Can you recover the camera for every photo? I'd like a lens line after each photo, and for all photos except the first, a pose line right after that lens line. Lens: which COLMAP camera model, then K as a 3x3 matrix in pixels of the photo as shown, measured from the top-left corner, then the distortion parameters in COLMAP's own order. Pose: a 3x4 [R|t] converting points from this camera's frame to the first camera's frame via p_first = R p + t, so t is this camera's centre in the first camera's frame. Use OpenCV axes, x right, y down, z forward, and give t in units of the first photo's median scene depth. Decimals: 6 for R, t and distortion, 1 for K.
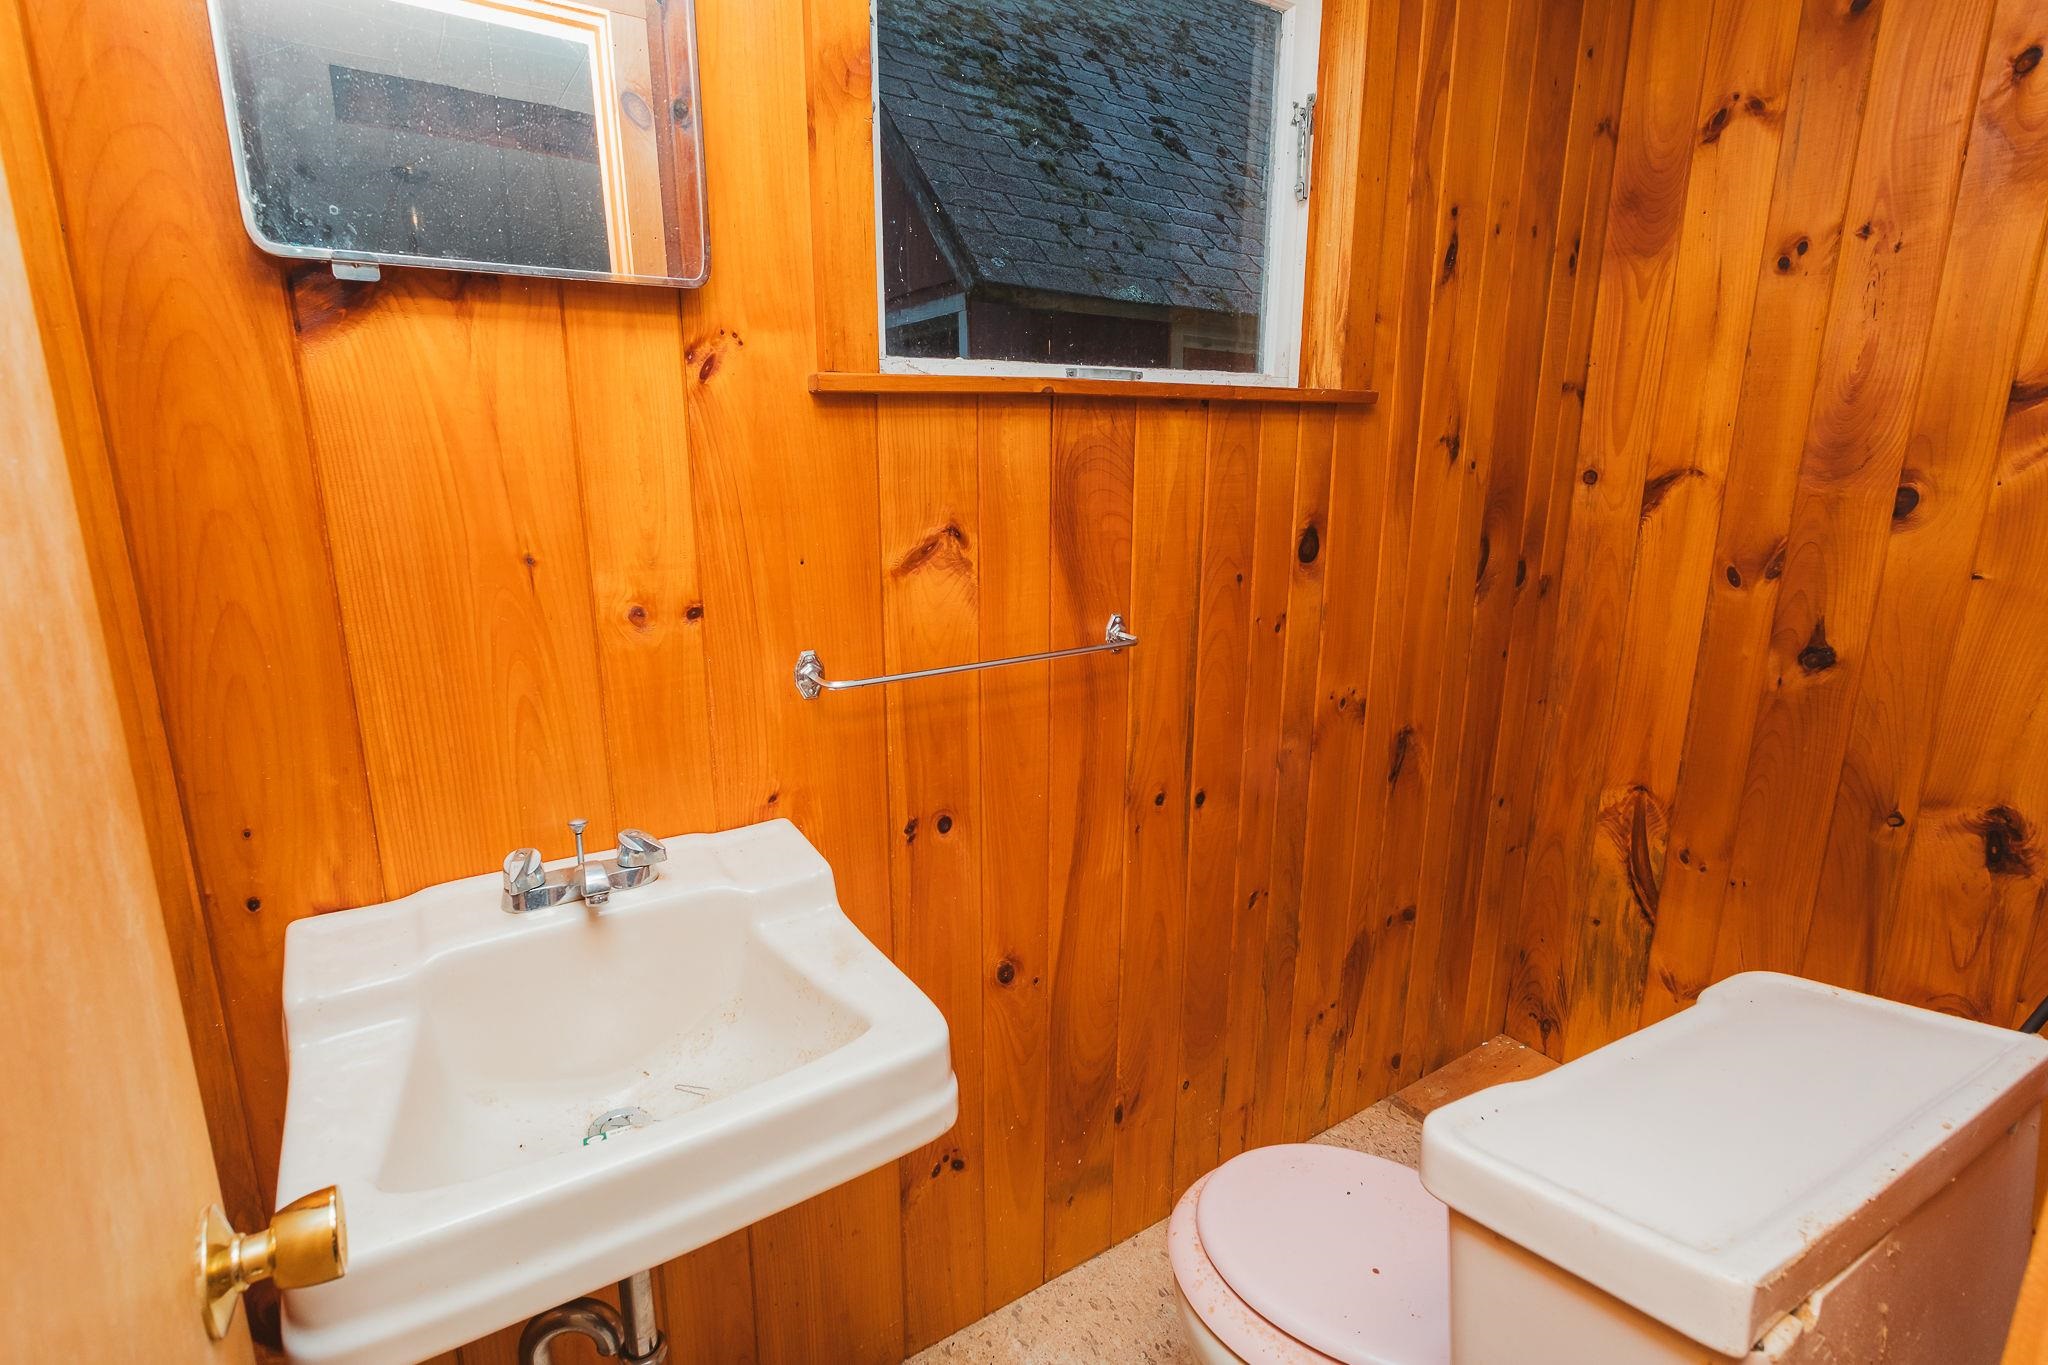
lens RADIAL K [[984.5, 0, 1022.6], [0, 984.5, 677.2], [0, 0, 1]] dist [0.003106, 0.001428]
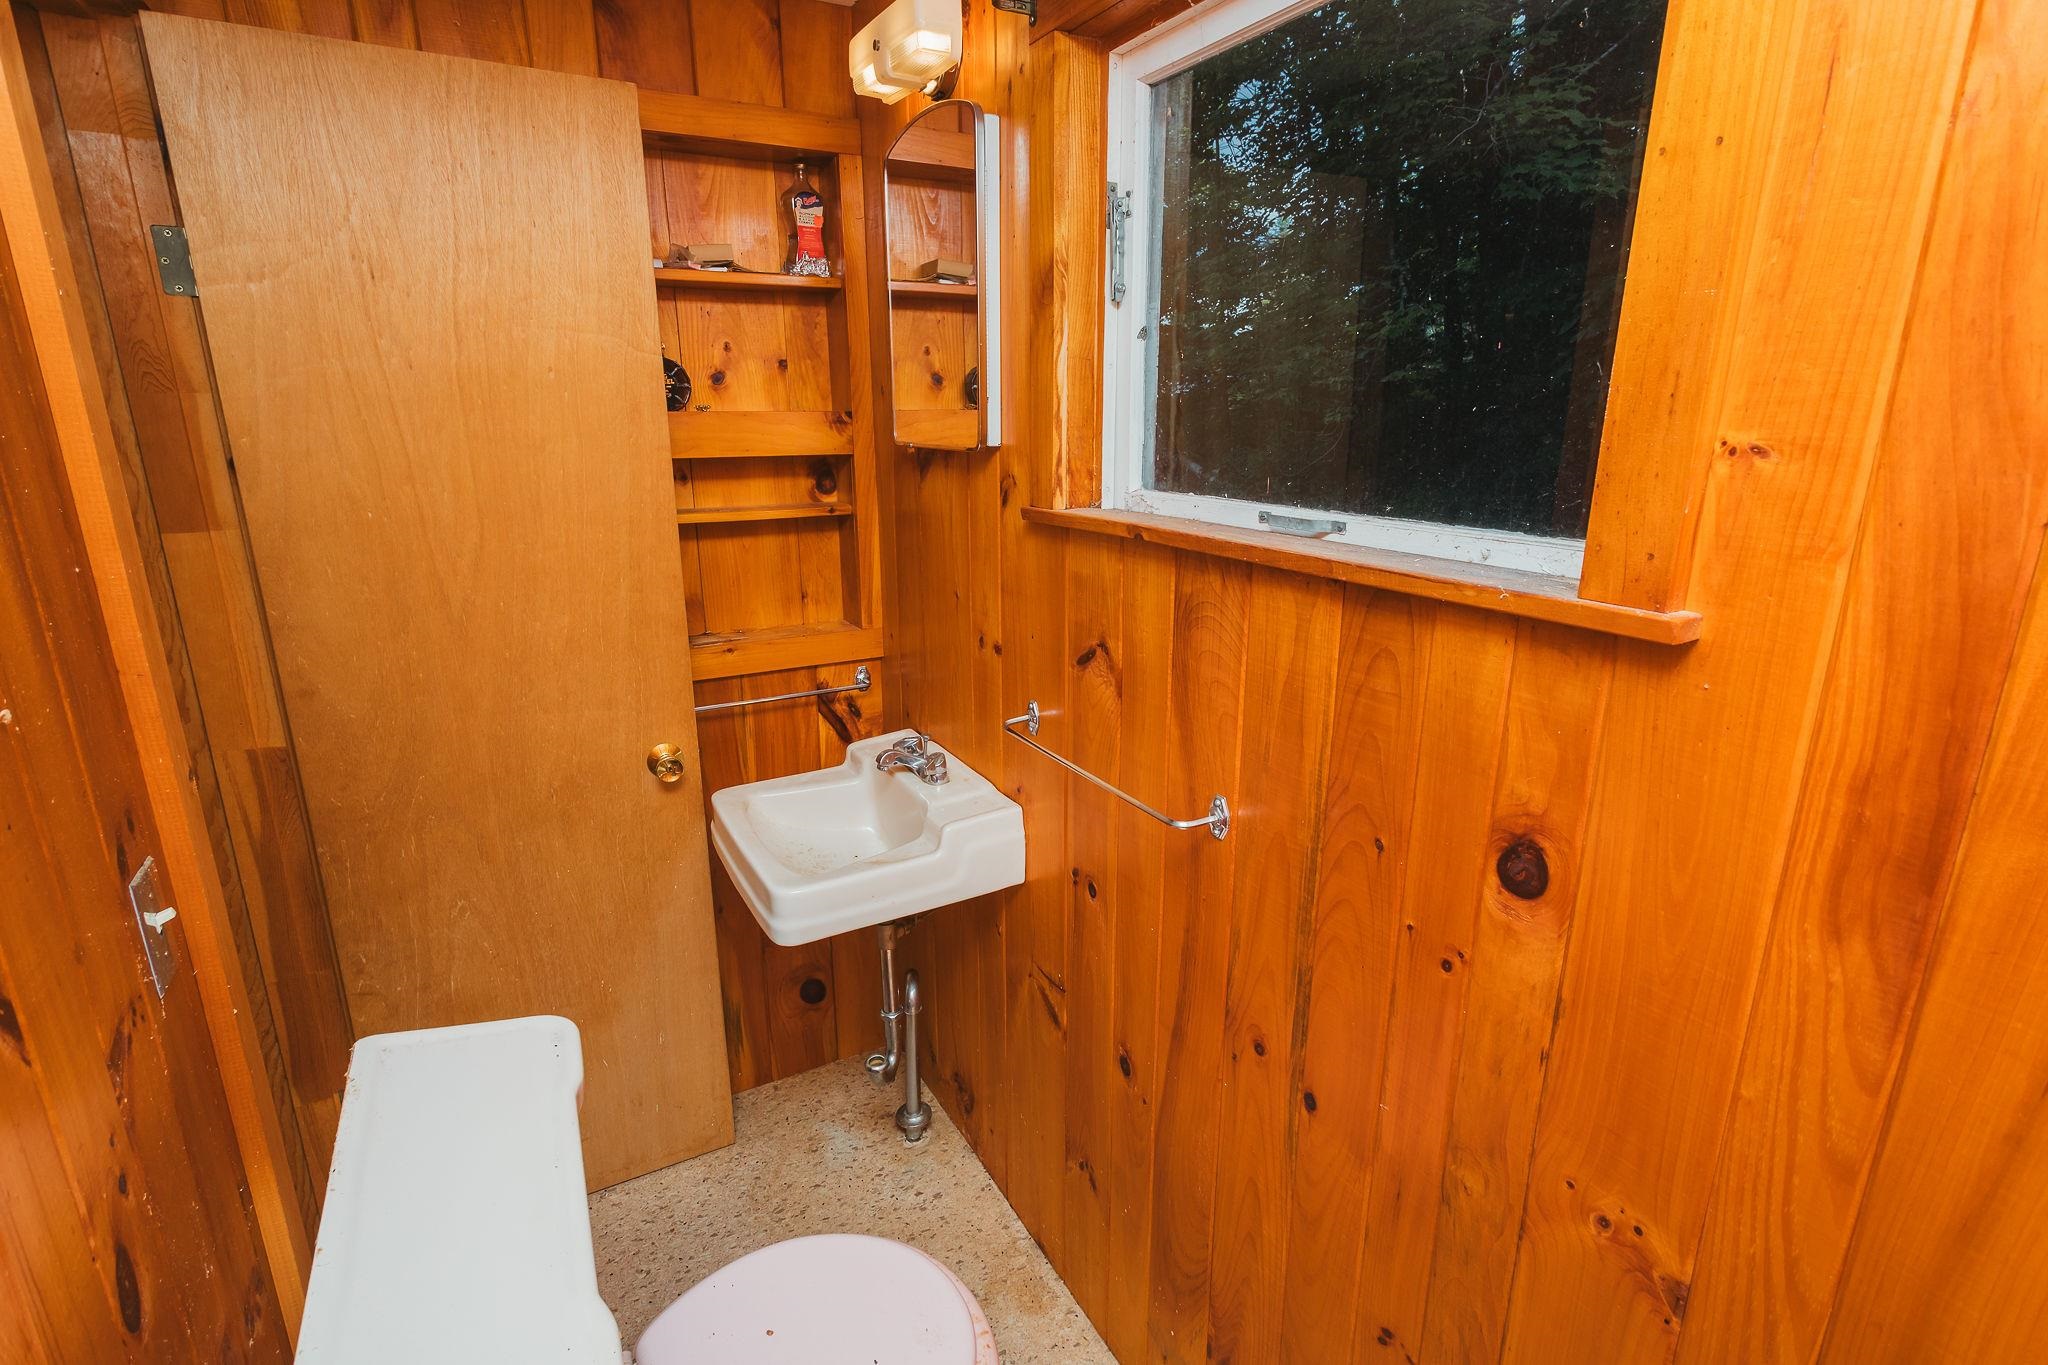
lens RADIAL K [[984.5, 0, 1022.6], [0, 984.5, 677.2], [0, 0, 1]] dist [0.003106, 0.001428]
pose [[-0.065441, 0.270882, -0.960385, 0.890390], [-0.228517, 0.932803, 0.278674, -0.355484], [0.971338, 0.237701, 0.000858, 0.793760]]
